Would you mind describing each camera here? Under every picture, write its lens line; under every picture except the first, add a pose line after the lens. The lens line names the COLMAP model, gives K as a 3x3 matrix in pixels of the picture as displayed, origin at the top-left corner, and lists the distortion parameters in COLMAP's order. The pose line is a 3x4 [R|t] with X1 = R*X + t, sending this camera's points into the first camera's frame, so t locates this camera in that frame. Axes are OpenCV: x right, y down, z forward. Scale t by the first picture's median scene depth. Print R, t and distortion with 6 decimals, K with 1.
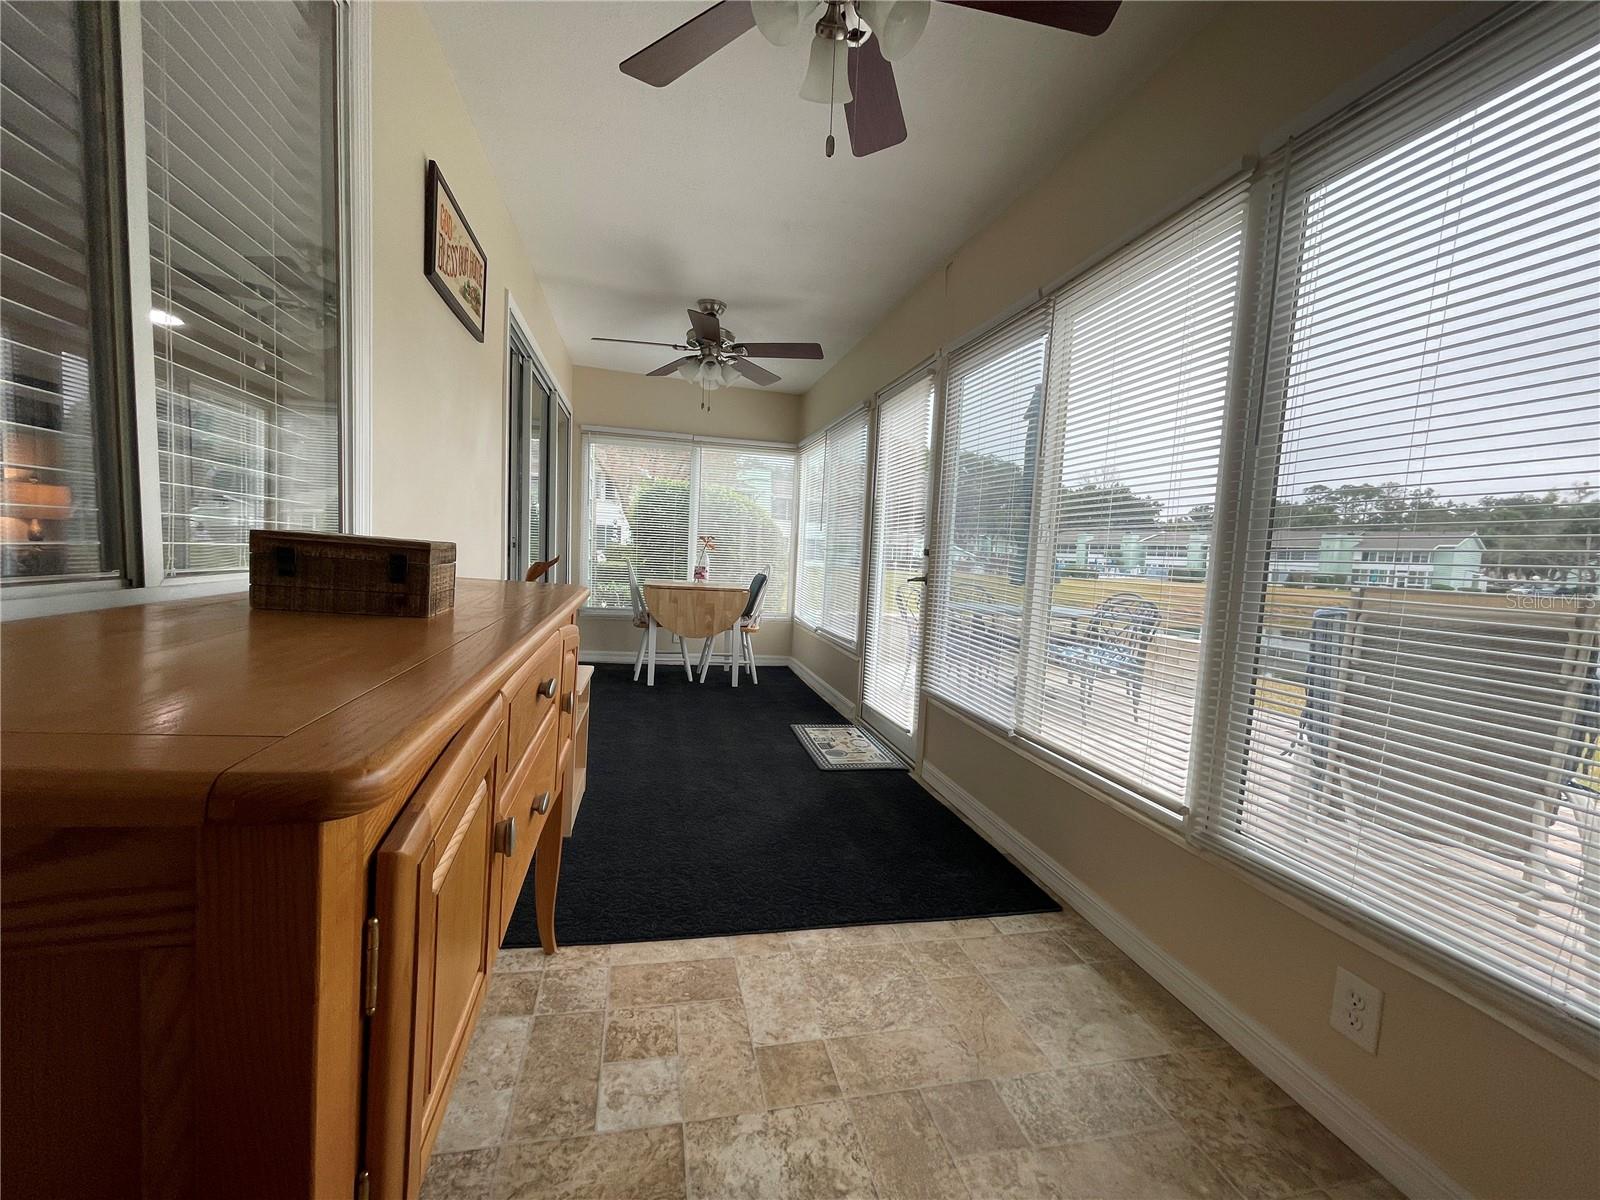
lens RADIAL K [[643.1, 0, 786.4], [0, 643.1, 601.7], [0, 0, 1]] dist [-0.004041, -0.000598]
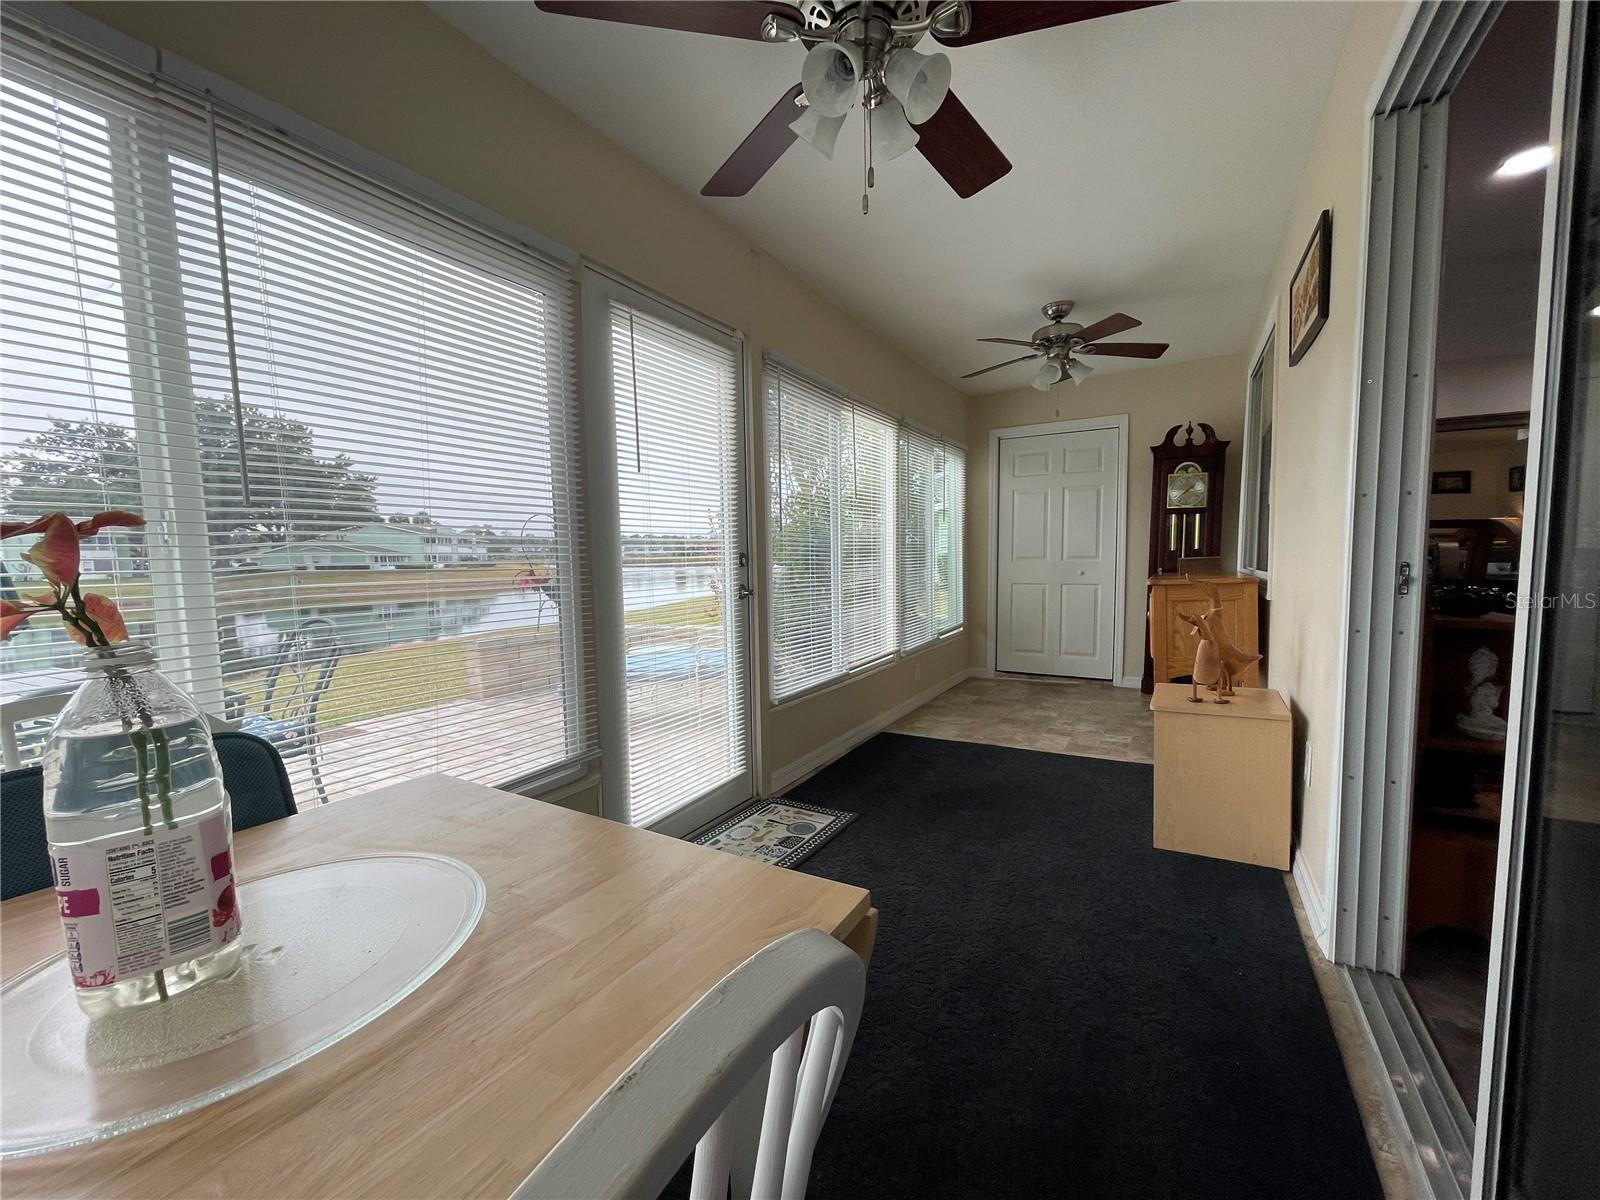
lens RADIAL K [[647.3, 0, 792.5], [0, 647.3, 609.2], [0, 0, 1]] dist [-0.008965, 0.003885]
pose [[-0.732378, -0.090841, 0.674811, -0.838444], [0.036948, 0.984298, 0.172602, -0.312543], [-0.679895, 0.151343, -0.717522, 3.124887]]
